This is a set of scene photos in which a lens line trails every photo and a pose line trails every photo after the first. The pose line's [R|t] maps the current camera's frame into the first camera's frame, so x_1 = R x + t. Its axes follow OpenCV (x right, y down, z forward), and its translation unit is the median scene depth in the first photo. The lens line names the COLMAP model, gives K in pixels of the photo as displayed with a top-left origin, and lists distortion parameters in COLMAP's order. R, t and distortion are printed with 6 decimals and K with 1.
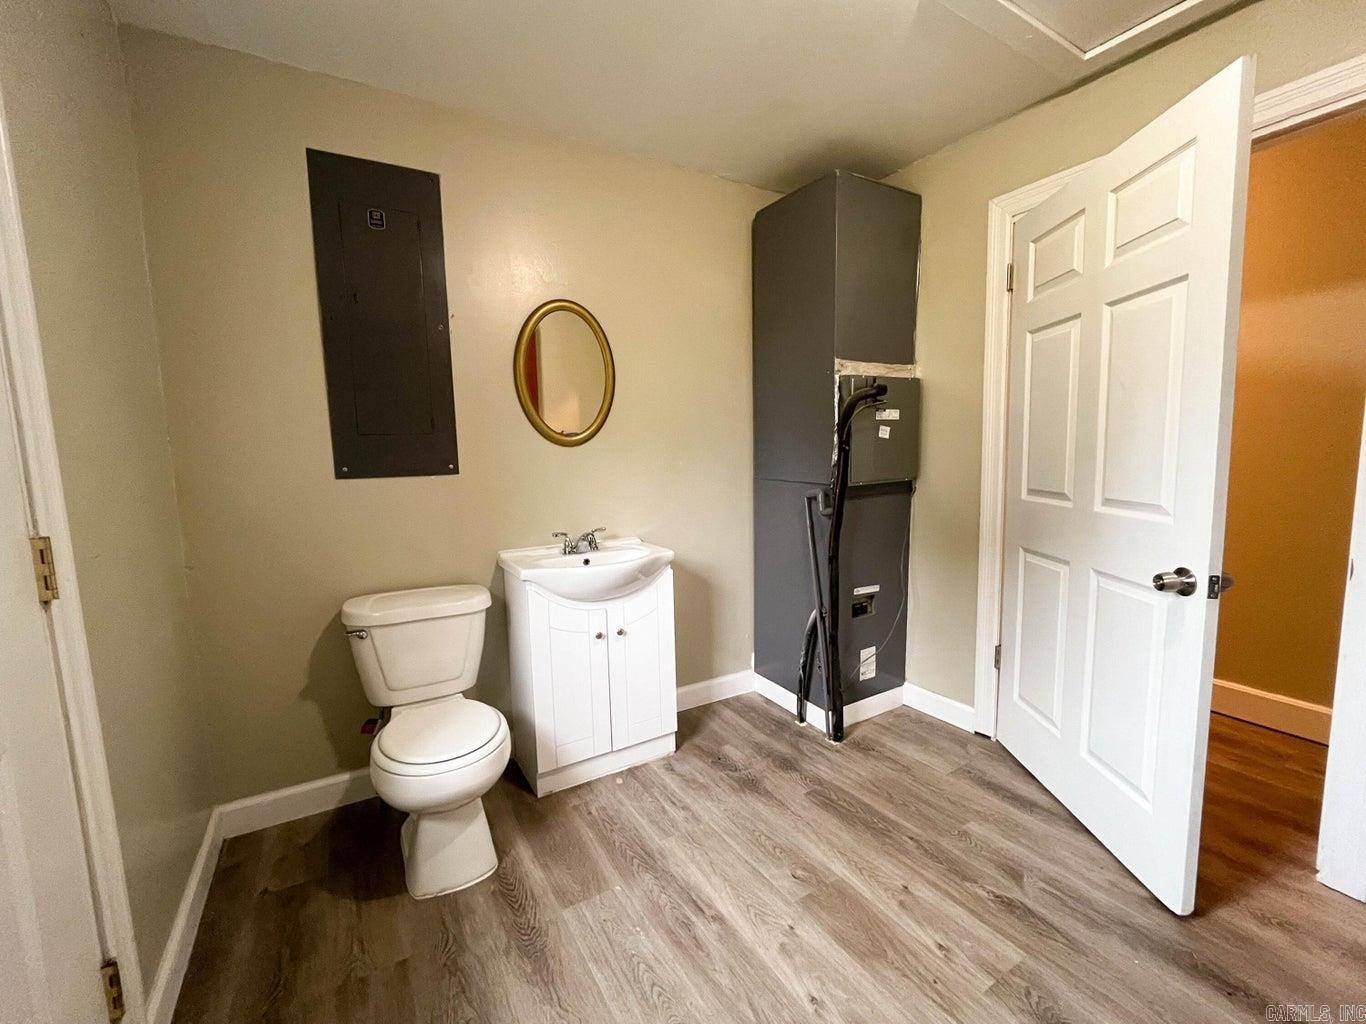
lens RADIAL K [[578.7, 0, 683.0], [0, 578.7, 512.0], [0, 0, 1]] dist [0.000567, 0.000541]
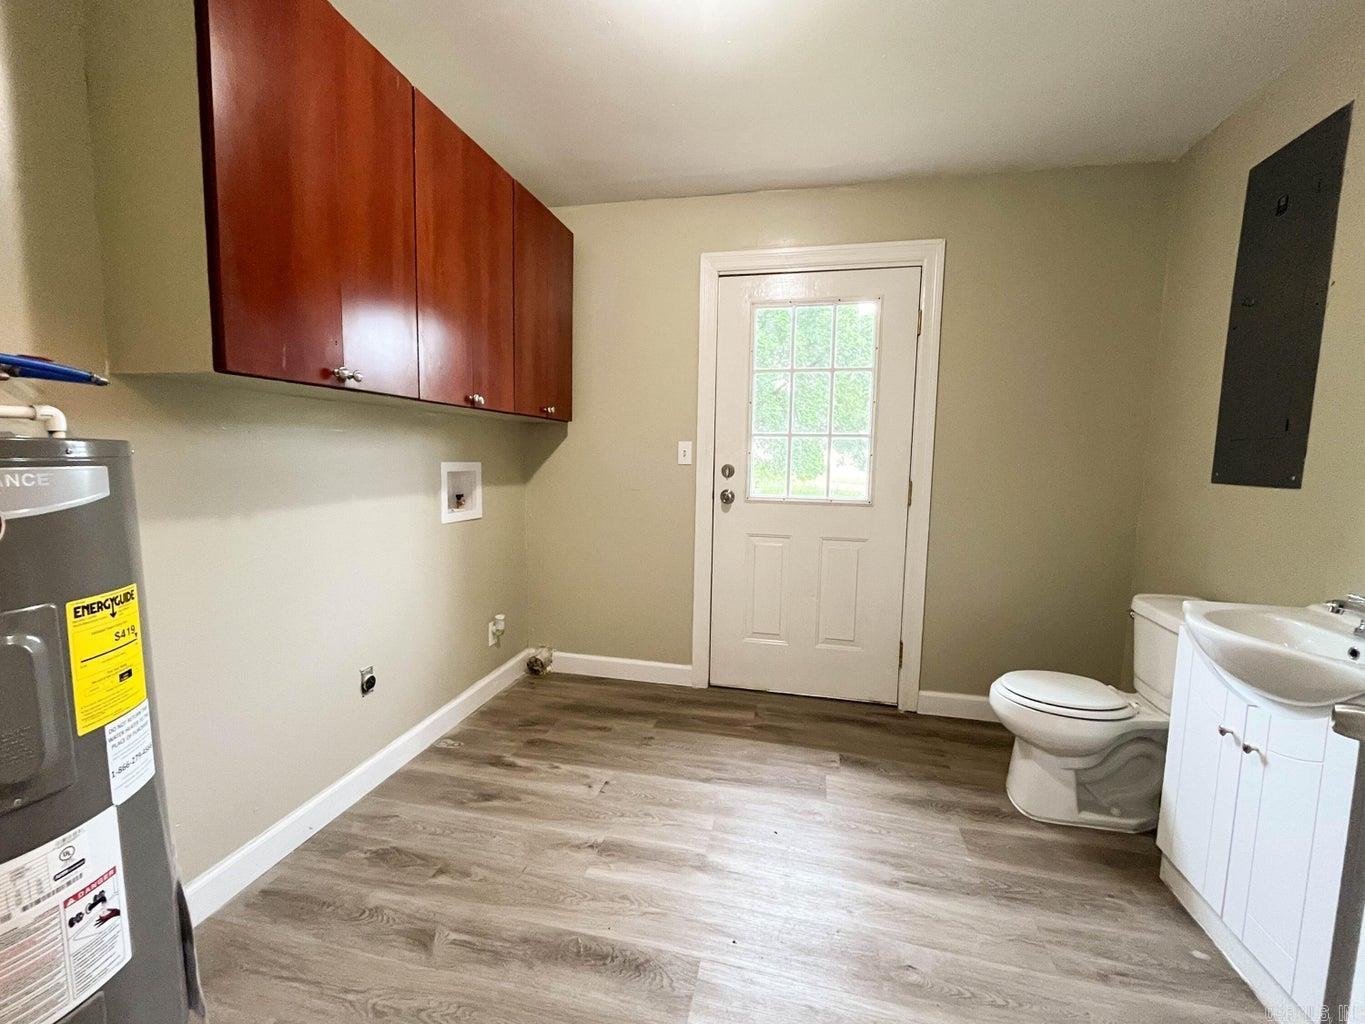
lens RADIAL K [[578.3, 0, 682.5], [0, 578.3, 512.0], [0, 0, 1]] dist [0.000567, 0.000541]
pose [[-0.692215, 0.080956, -0.717137, 0.898315], [-0.084384, 0.977793, 0.191833, -0.136675], [0.716741, 0.193305, -0.670011, 1.111260]]
